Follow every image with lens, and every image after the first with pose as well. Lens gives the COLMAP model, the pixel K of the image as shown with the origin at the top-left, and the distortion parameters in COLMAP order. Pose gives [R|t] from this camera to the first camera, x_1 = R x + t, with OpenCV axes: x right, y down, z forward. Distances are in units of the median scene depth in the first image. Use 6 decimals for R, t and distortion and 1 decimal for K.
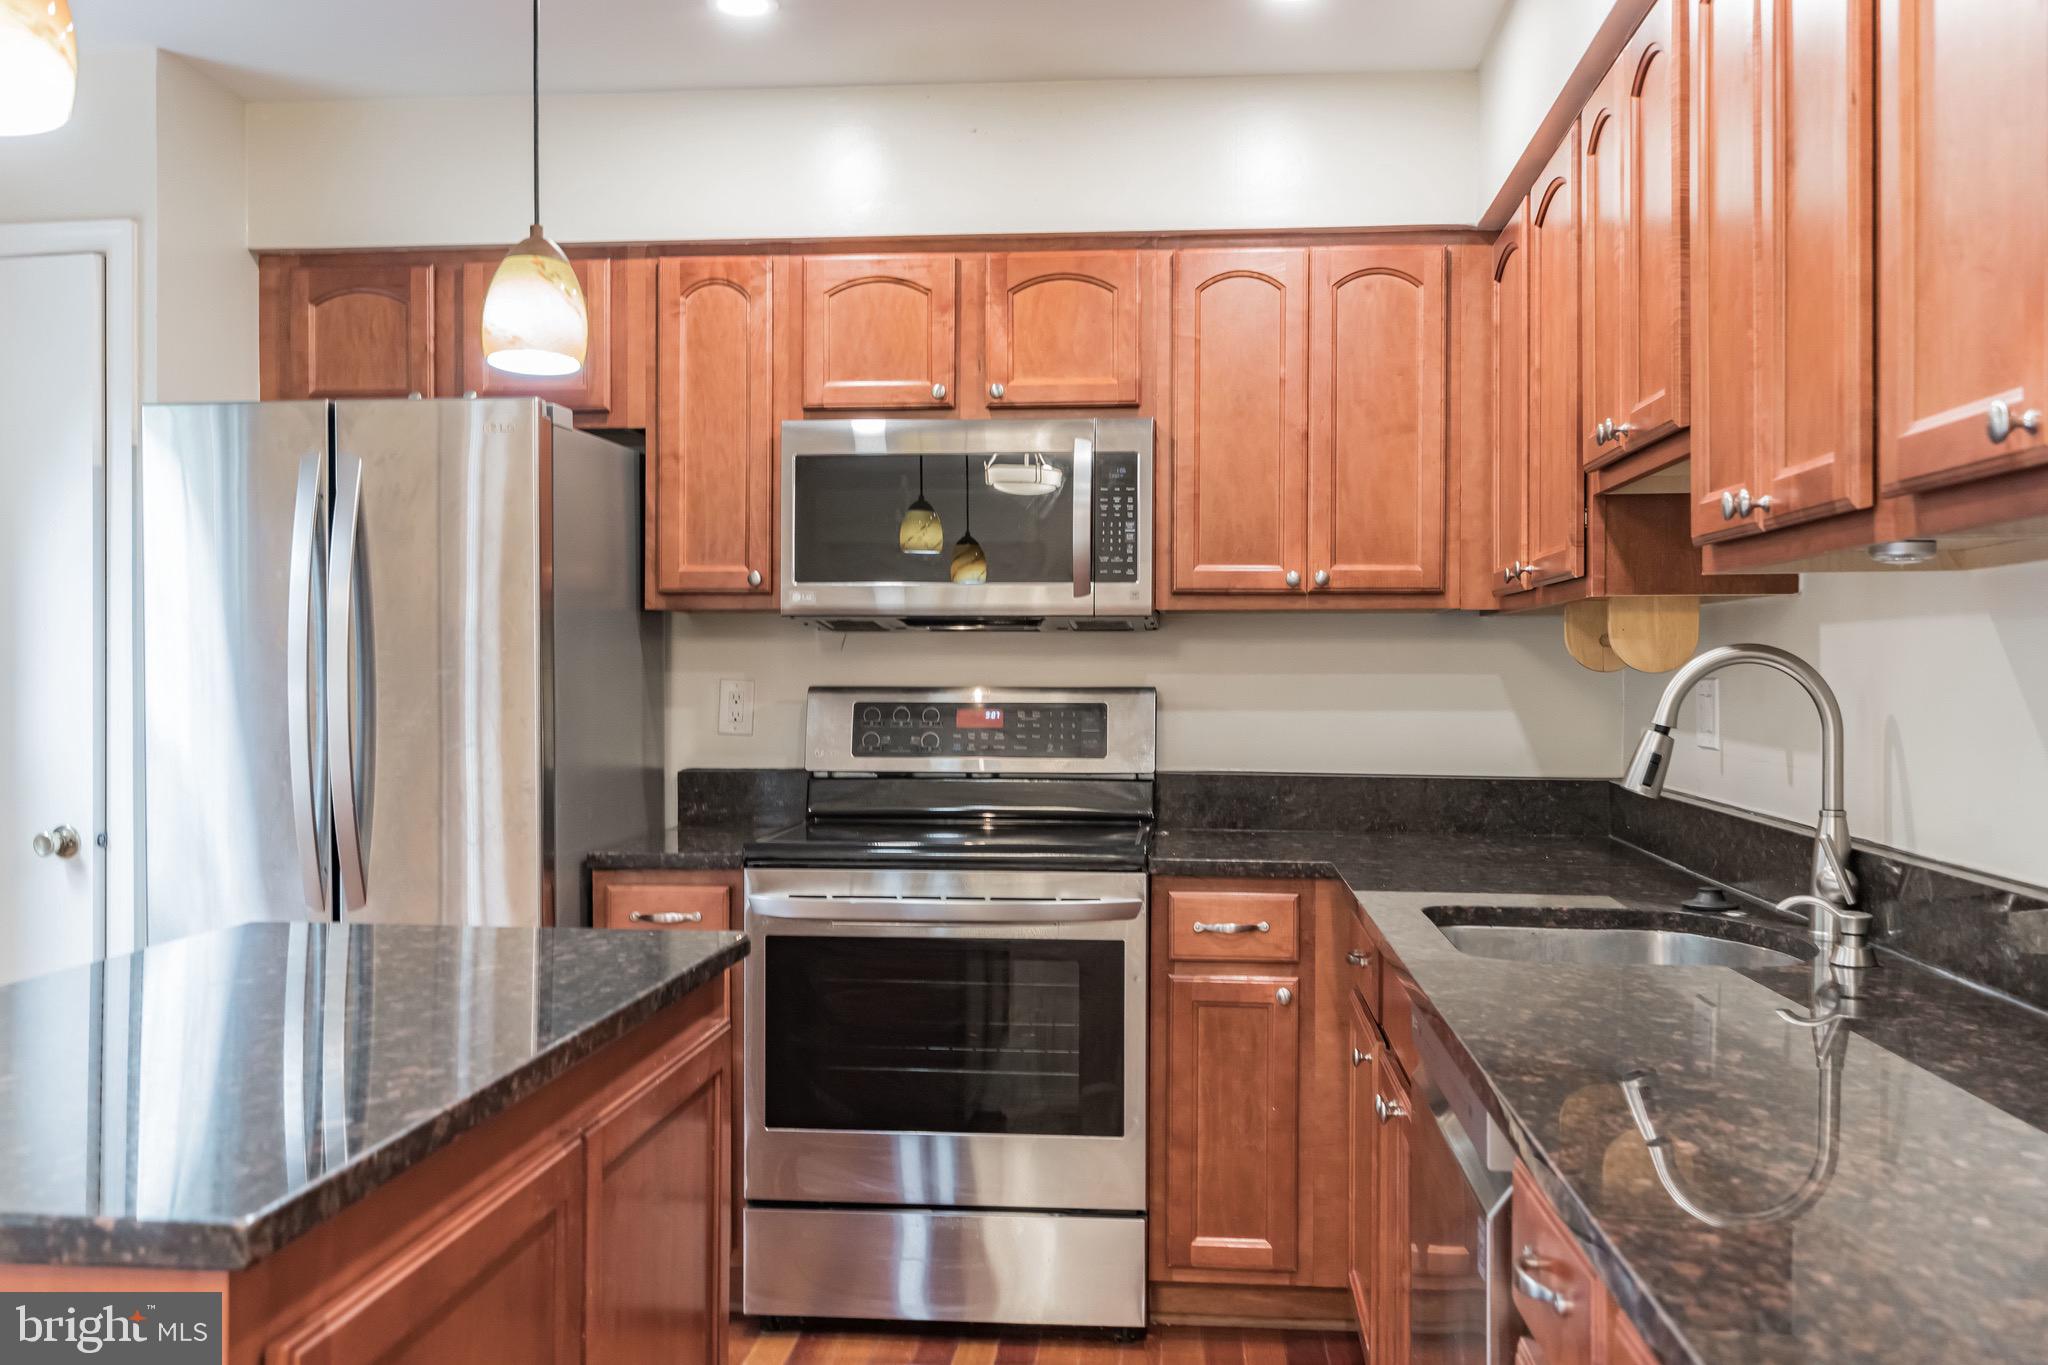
lens RADIAL K [[1872.5, 0, 1024.0], [0, 1872.5, 682.5], [0, 0, 1]] dist [0.001271, 0.000972]
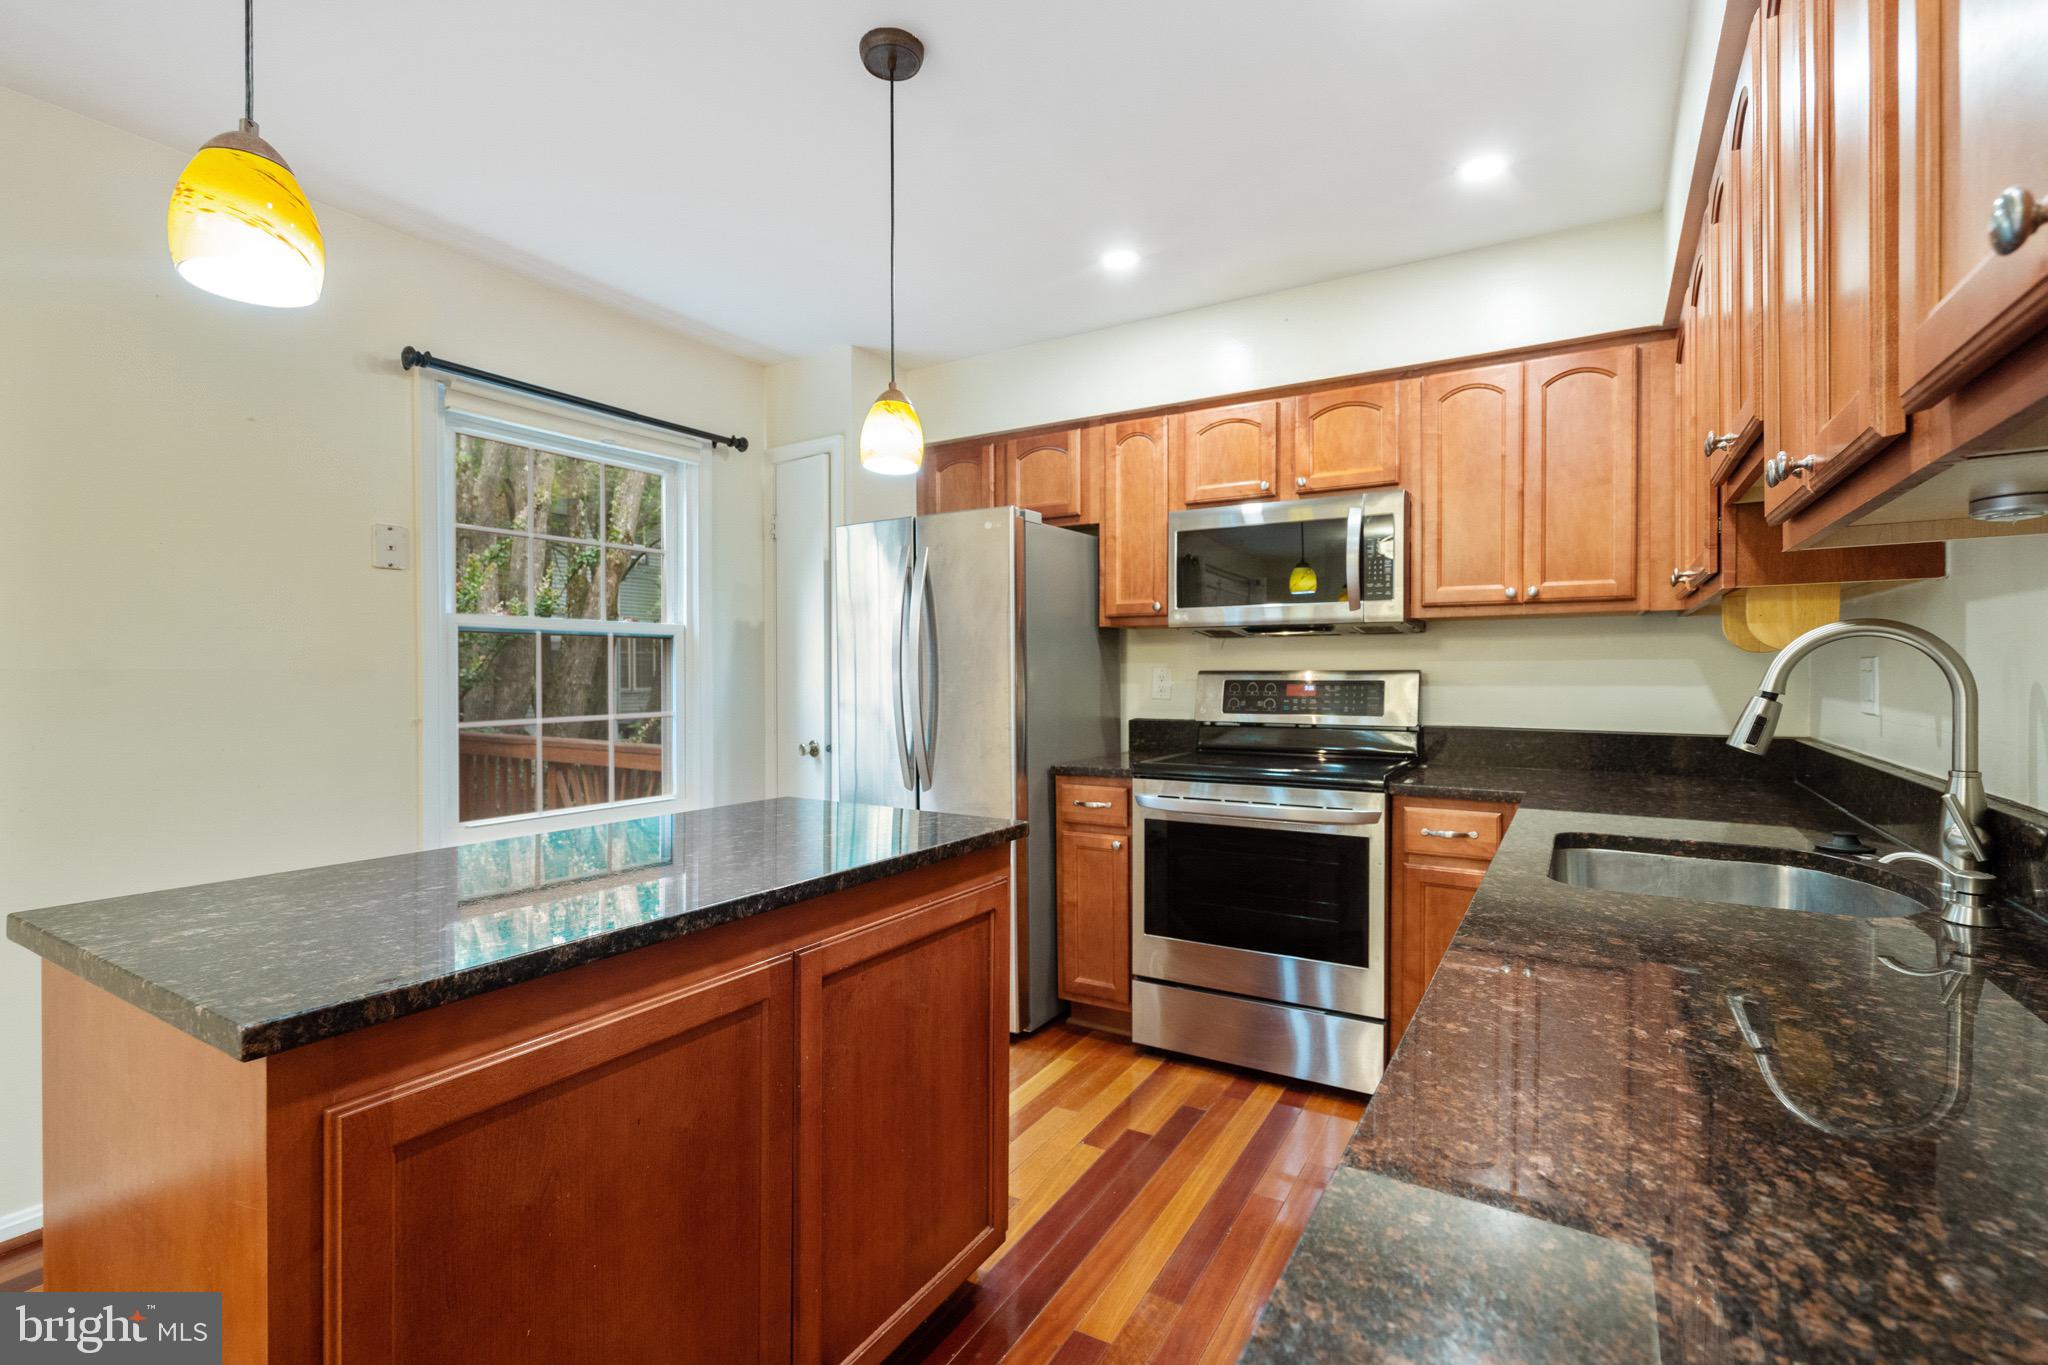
lens RADIAL K [[940.5, 0, 1014.8], [0, 940.5, 681.7], [0, 0, 1]] dist [-0.003270, 0.000063]
pose [[0.898528, 0.000030, -0.438917, 0.117359], [0.001862, 0.999991, 0.003880, 0.008966], [0.438913, -0.004304, 0.898519, 0.182930]]
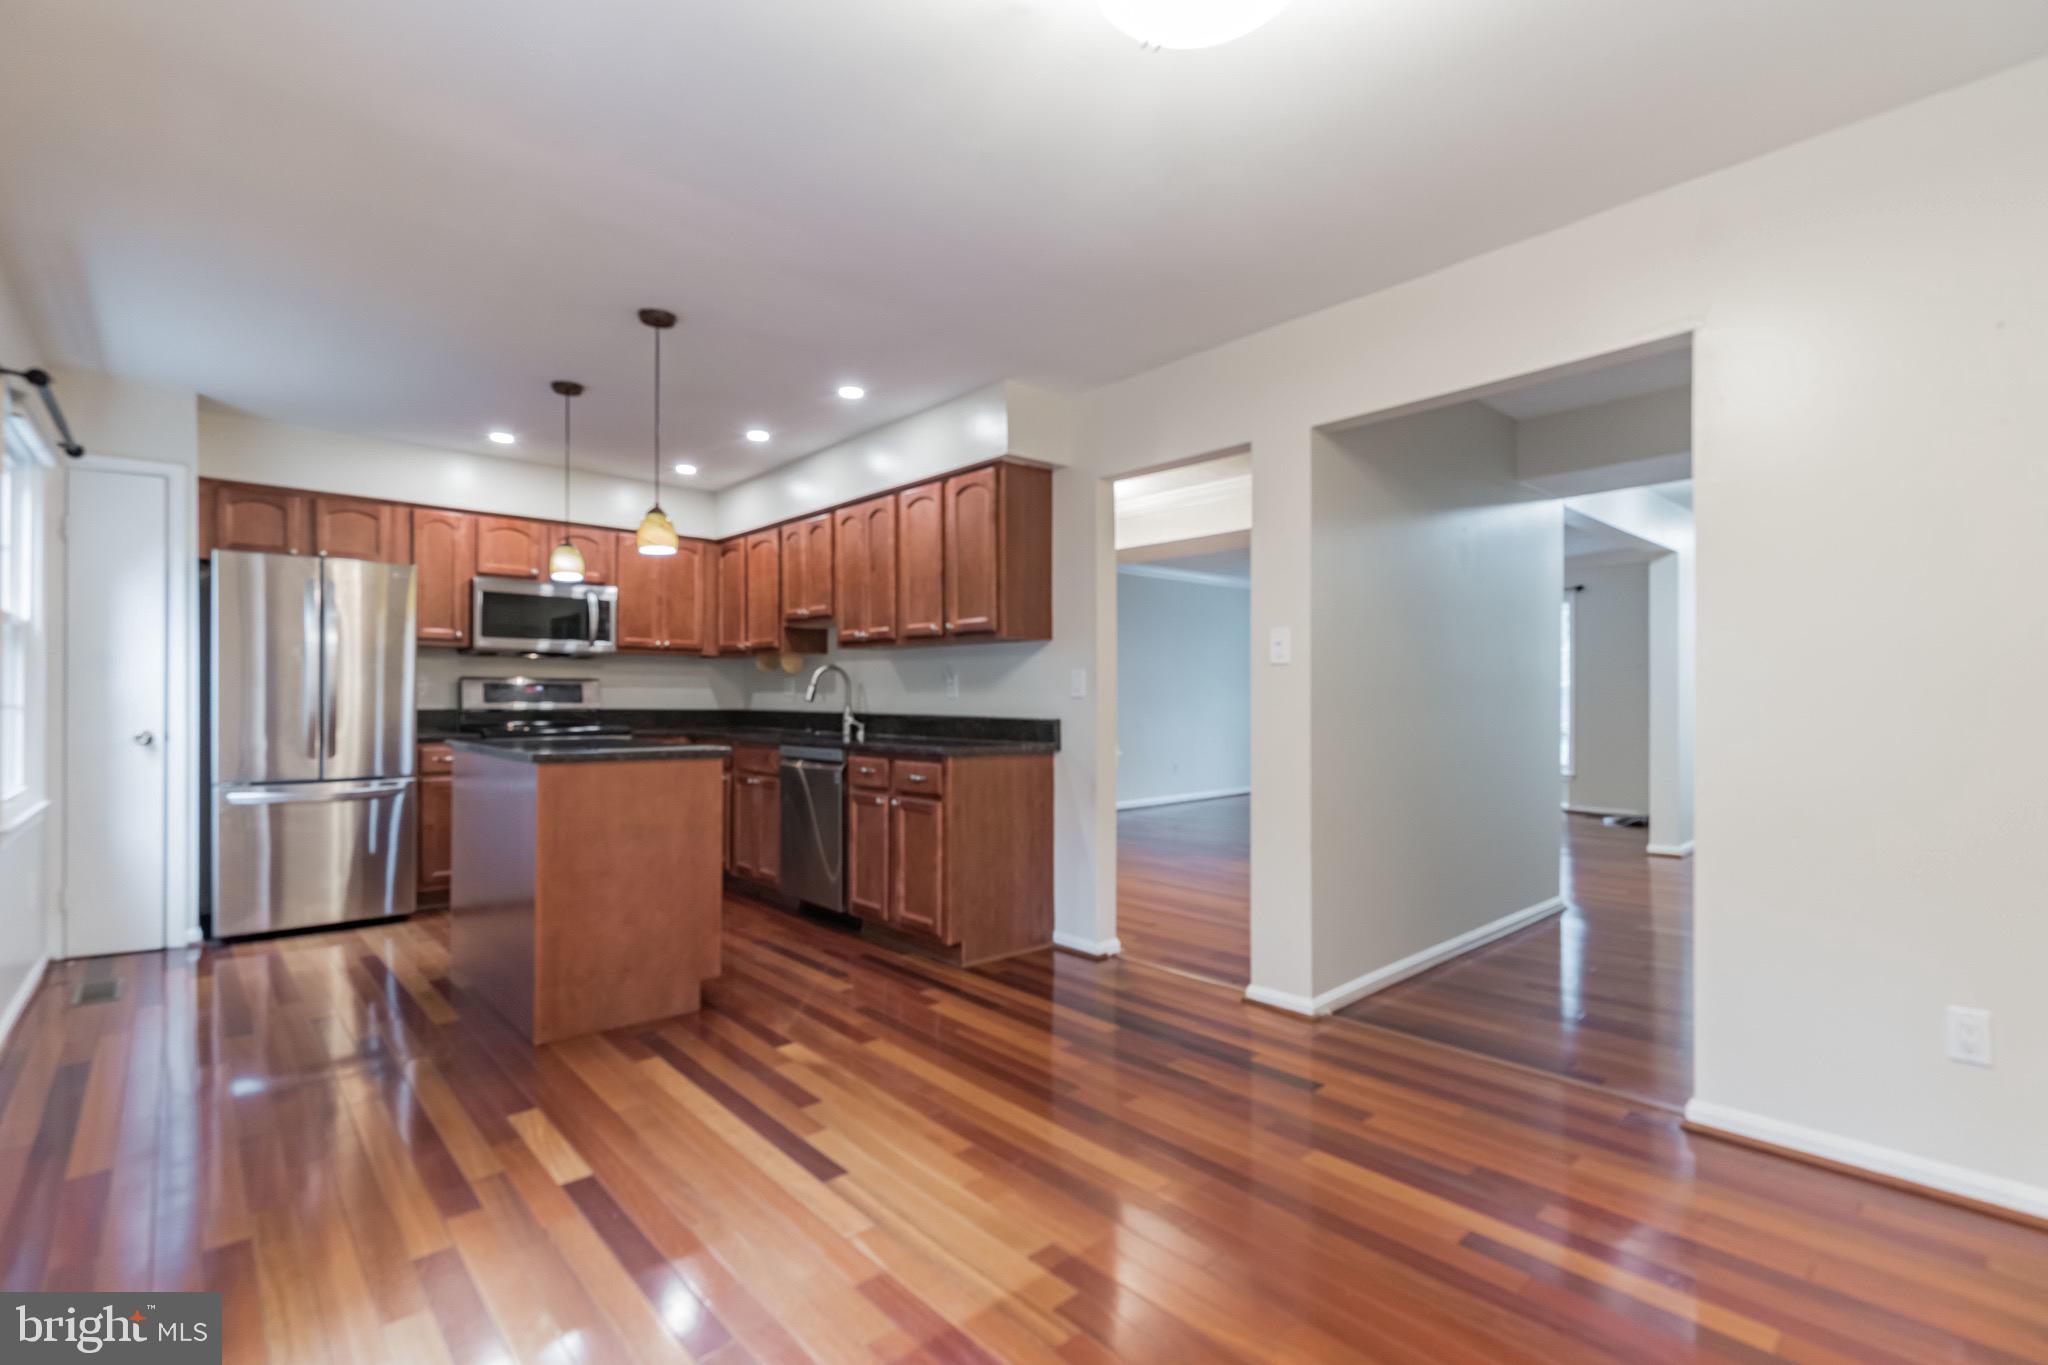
lens RADIAL K [[940.5, 0, 1014.8], [0, 940.5, 681.7], [0, 0, 1]] dist [-0.003270, 0.000063]
pose [[0.686314, 0.012217, 0.727203, -0.584428], [0.001537, 0.999832, -0.018249, 0.037421], [-0.727304, 0.013642, 0.686180, -0.507648]]
